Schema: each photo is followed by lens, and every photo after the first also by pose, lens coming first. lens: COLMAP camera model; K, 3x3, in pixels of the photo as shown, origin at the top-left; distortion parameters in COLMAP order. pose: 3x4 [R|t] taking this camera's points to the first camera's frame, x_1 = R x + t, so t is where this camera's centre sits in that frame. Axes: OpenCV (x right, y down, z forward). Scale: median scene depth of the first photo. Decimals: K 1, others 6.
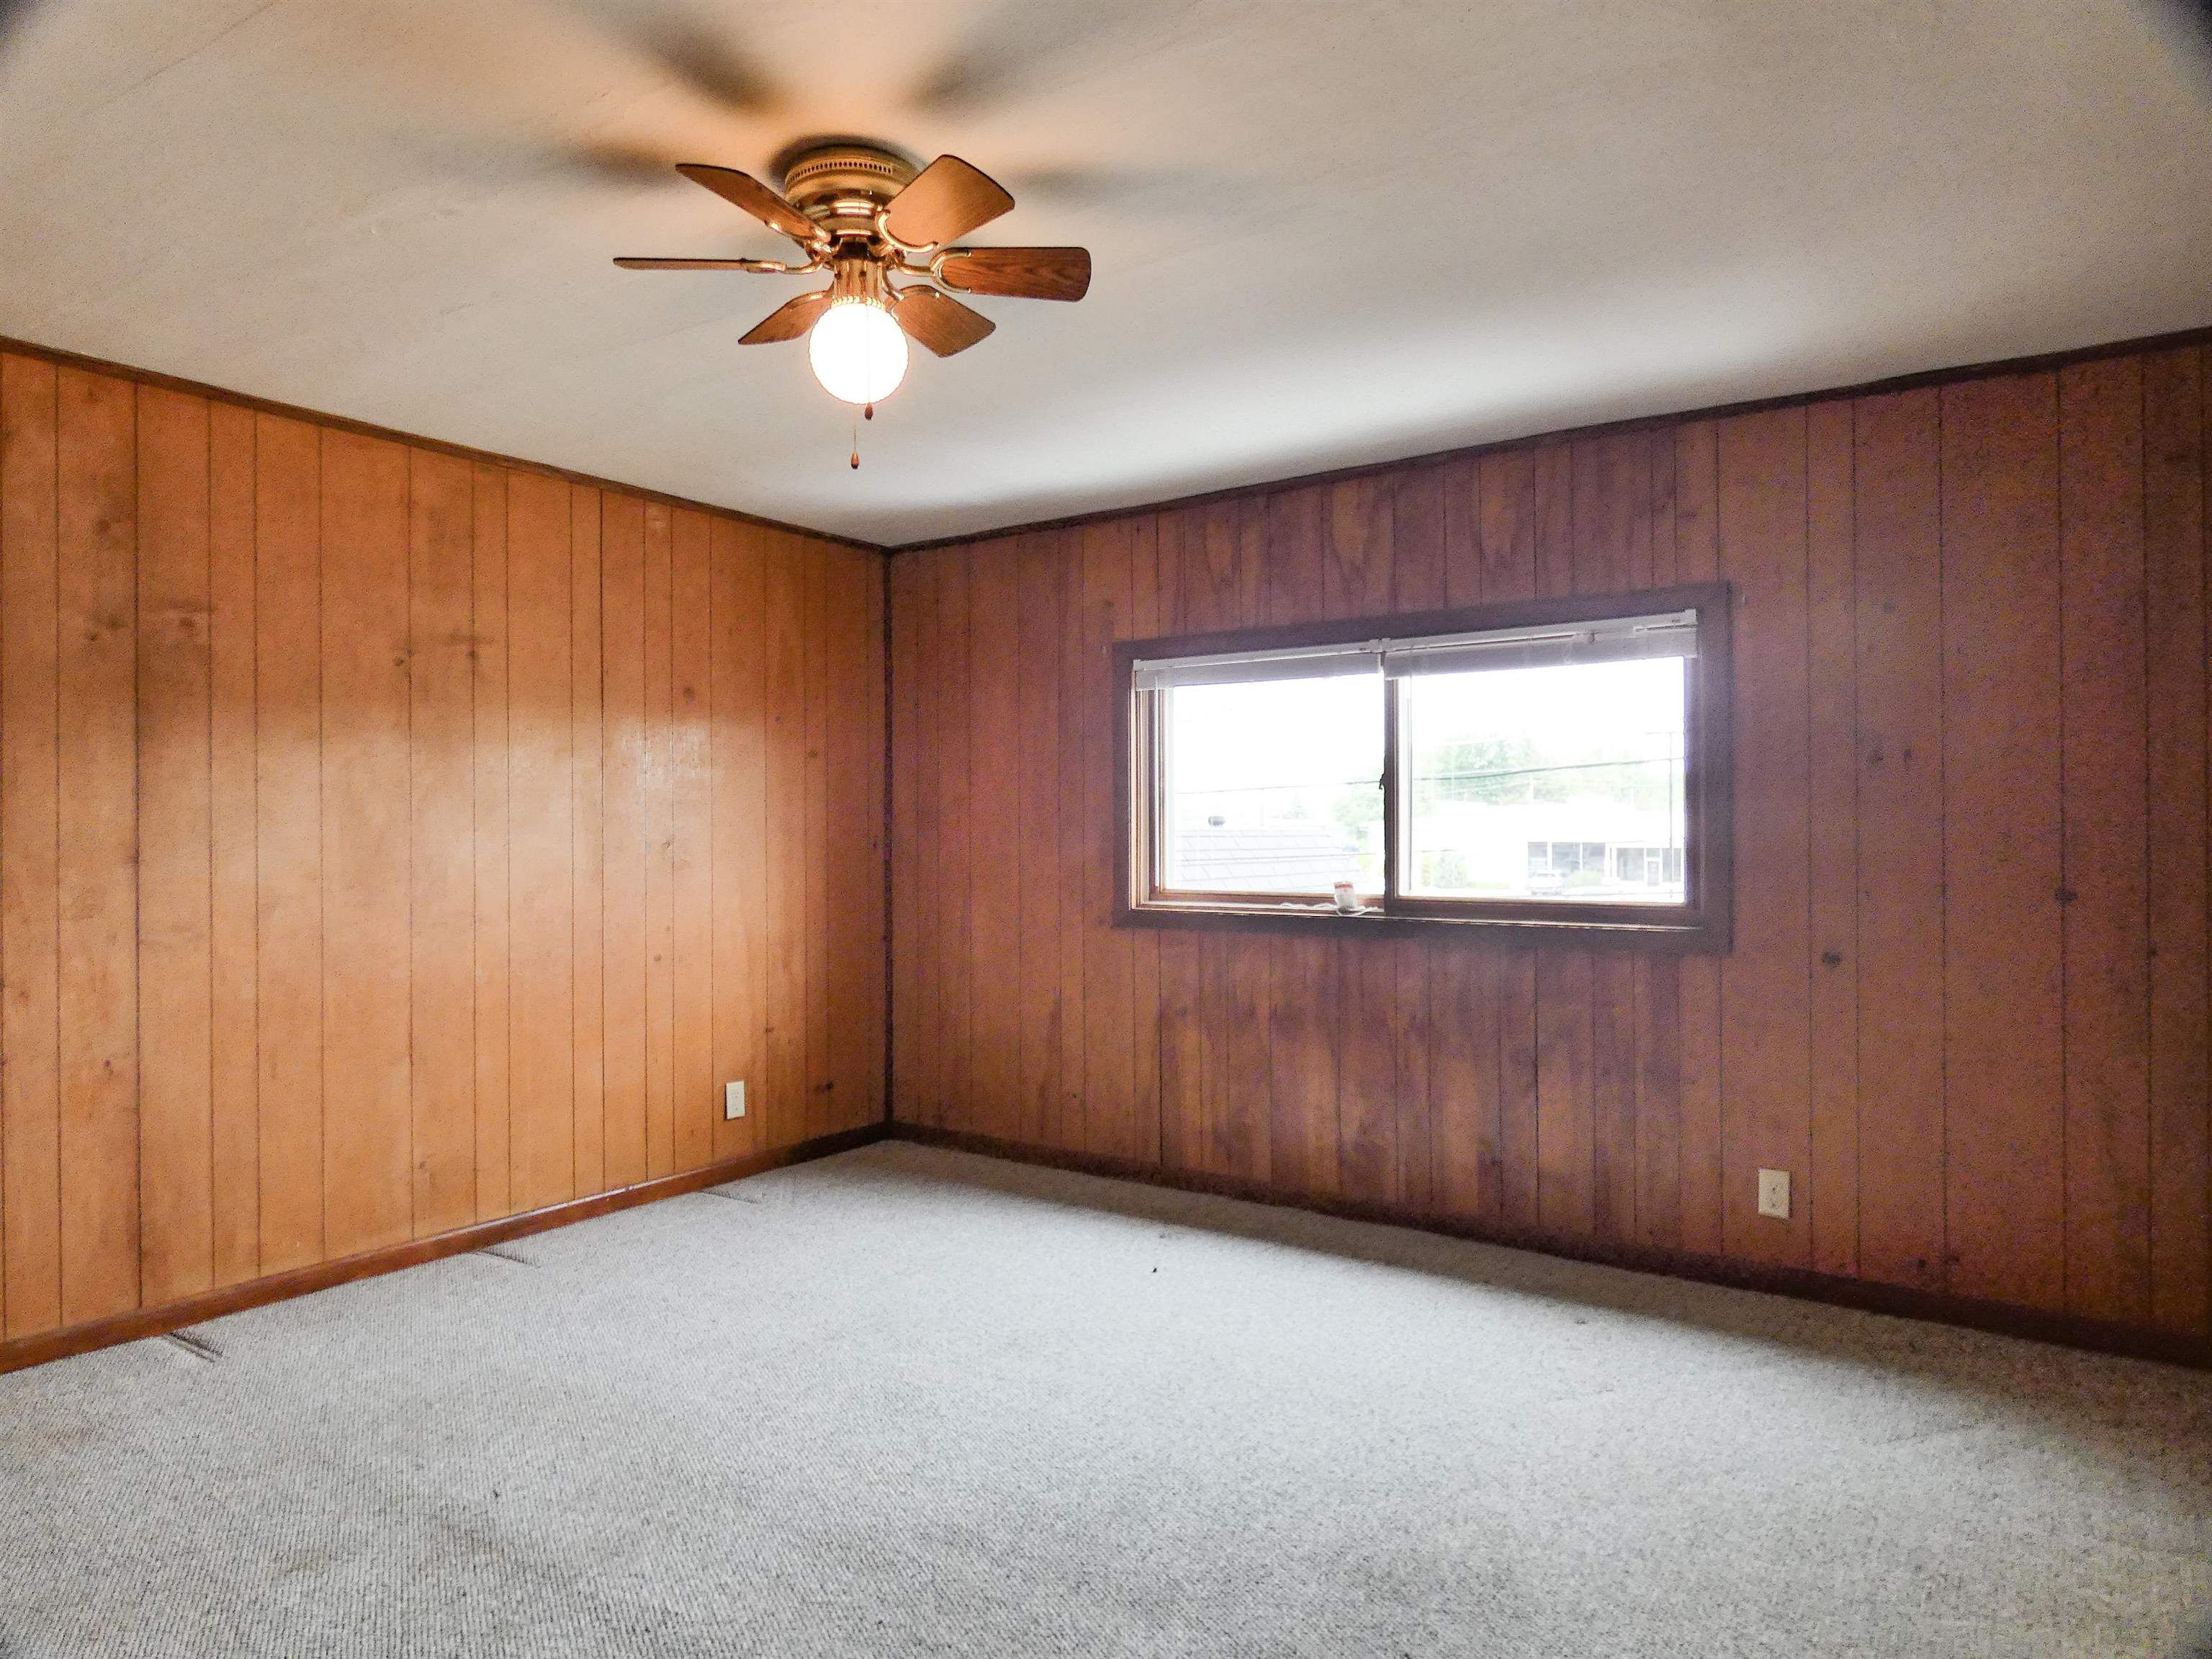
lens RADIAL K [[1354.6, 0, 1104.9], [0, 1354.6, 828.1], [0, 0, 1]] dist [-0.006252, -0.000308]
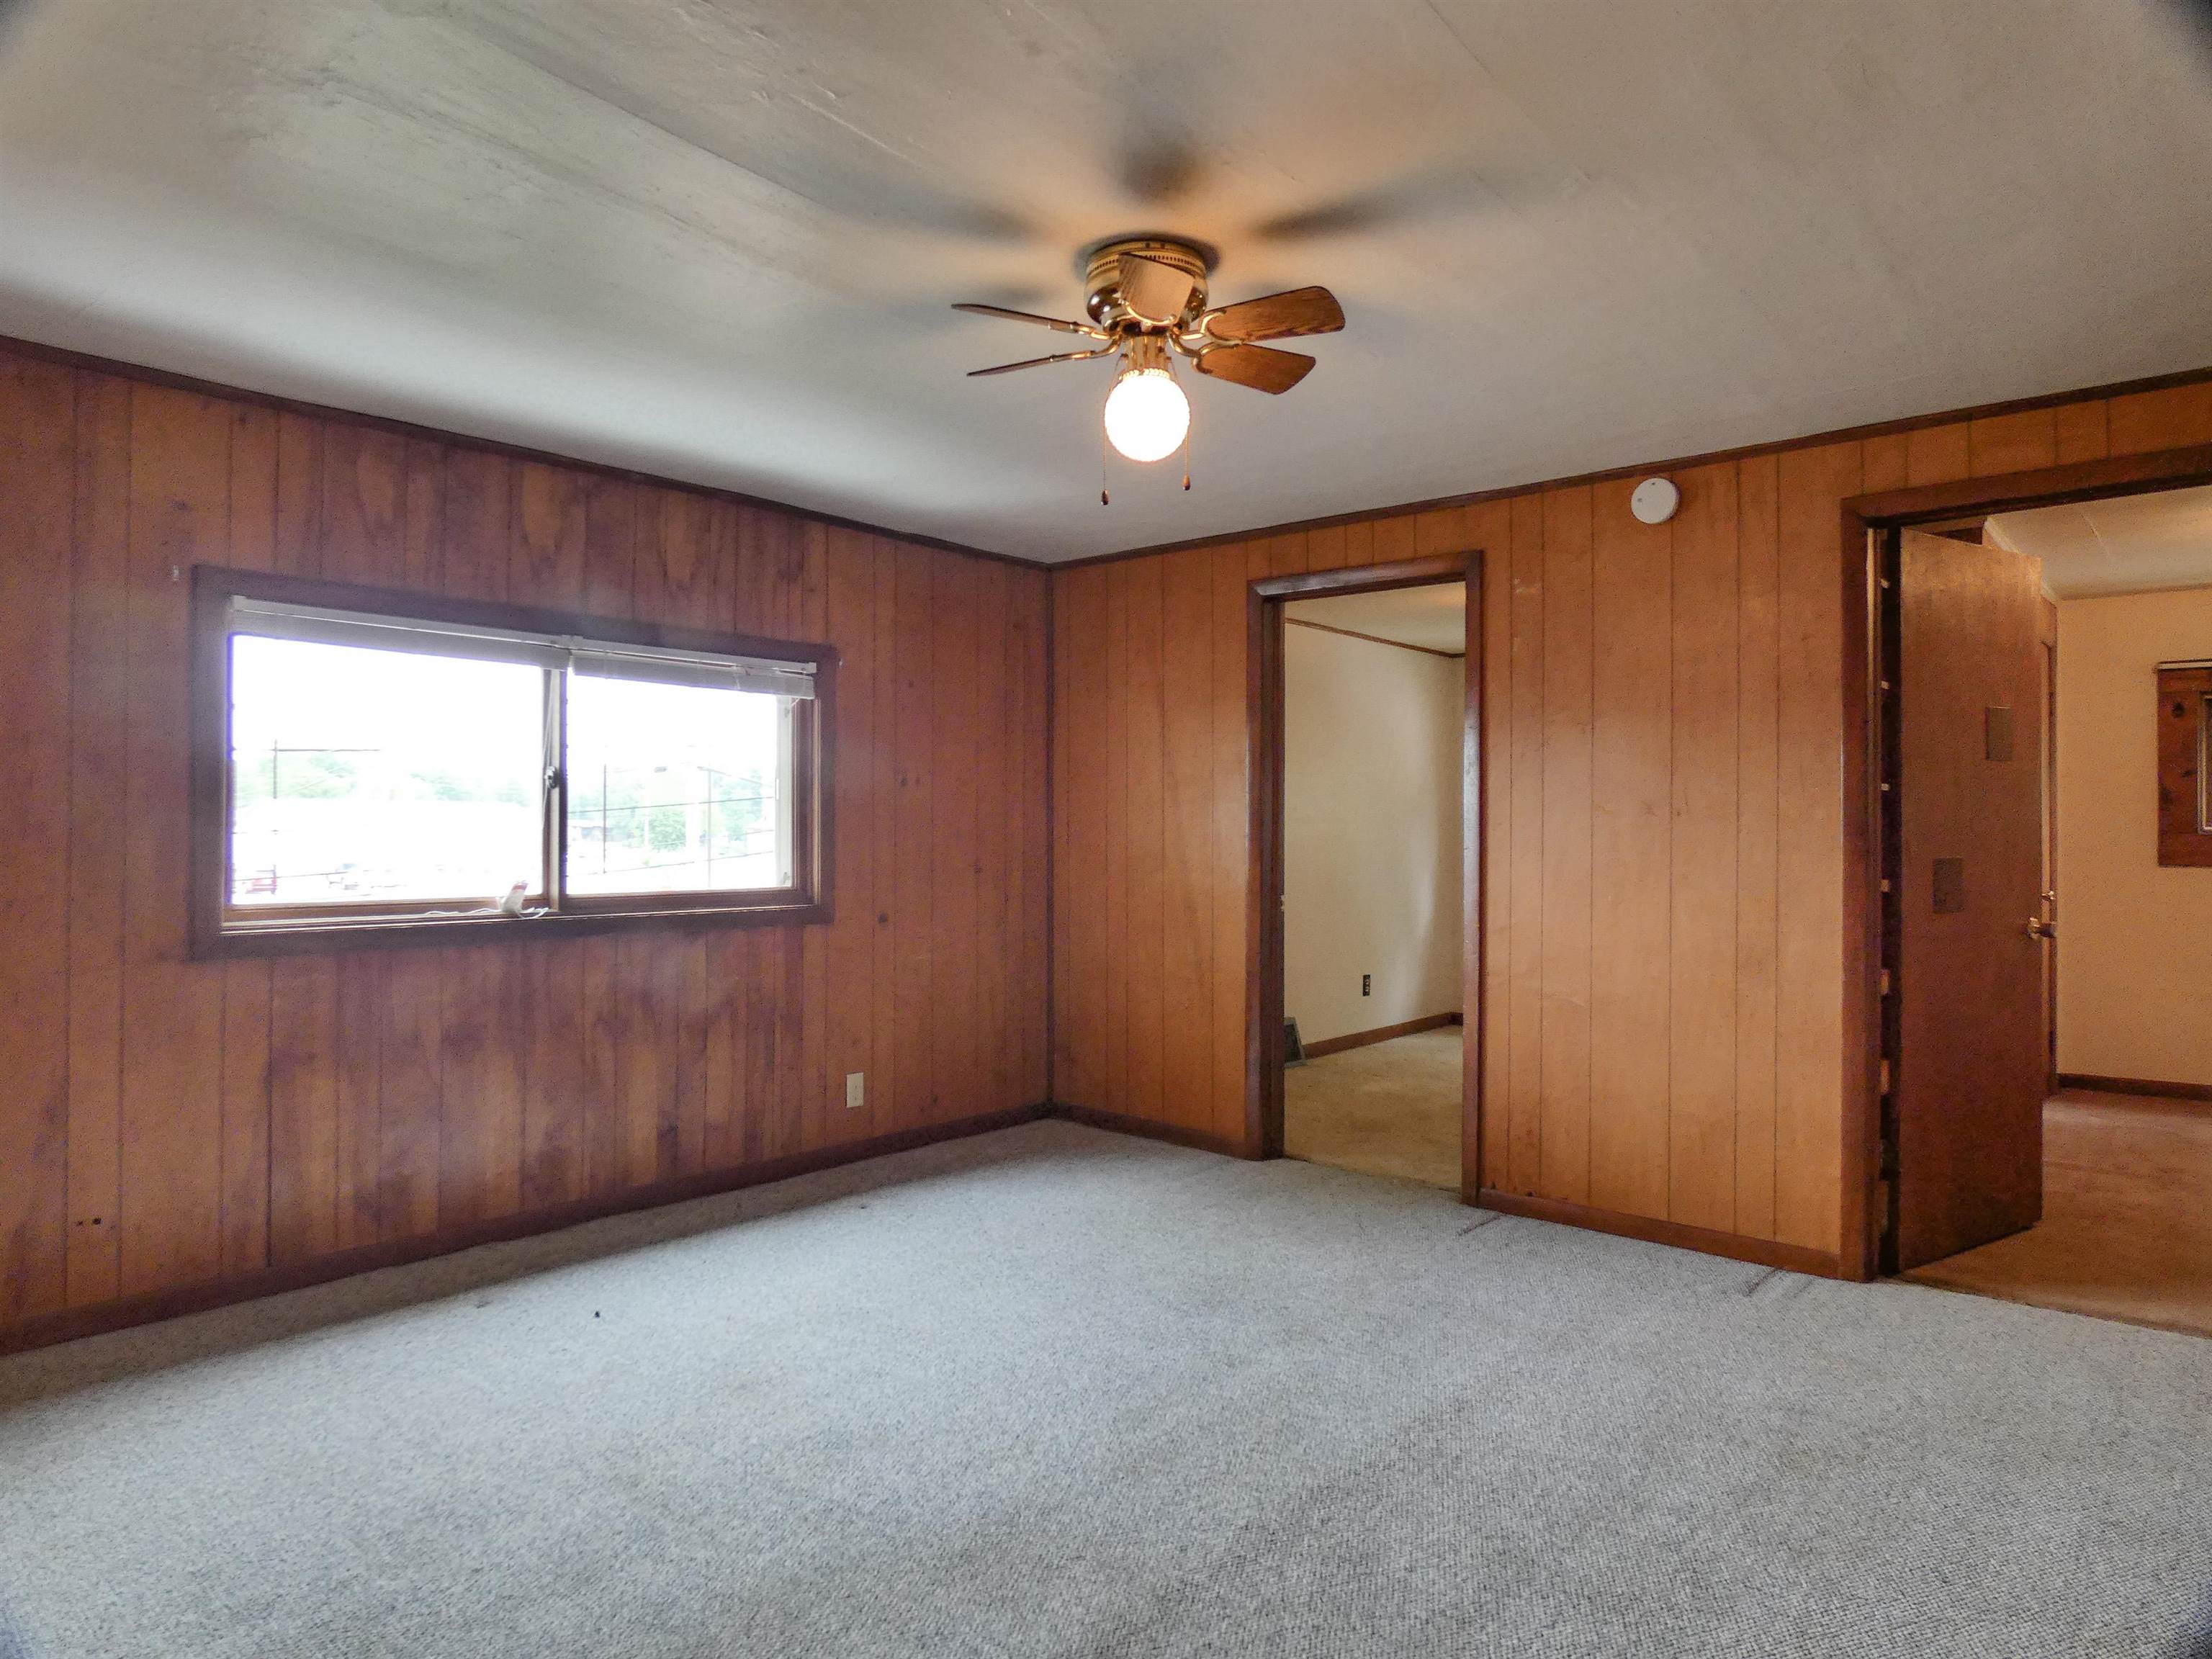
lens RADIAL K [[1354.6, 0, 1104.6], [0, 1354.6, 830.6], [0, 0, 1]] dist [-0.006252, -0.000308]
pose [[0.105167, 0.000165, 0.994455, -0.736210], [-0.008266, 0.999966, 0.000708, -0.001125], [-0.994420, -0.008295, 0.105164, 0.505242]]
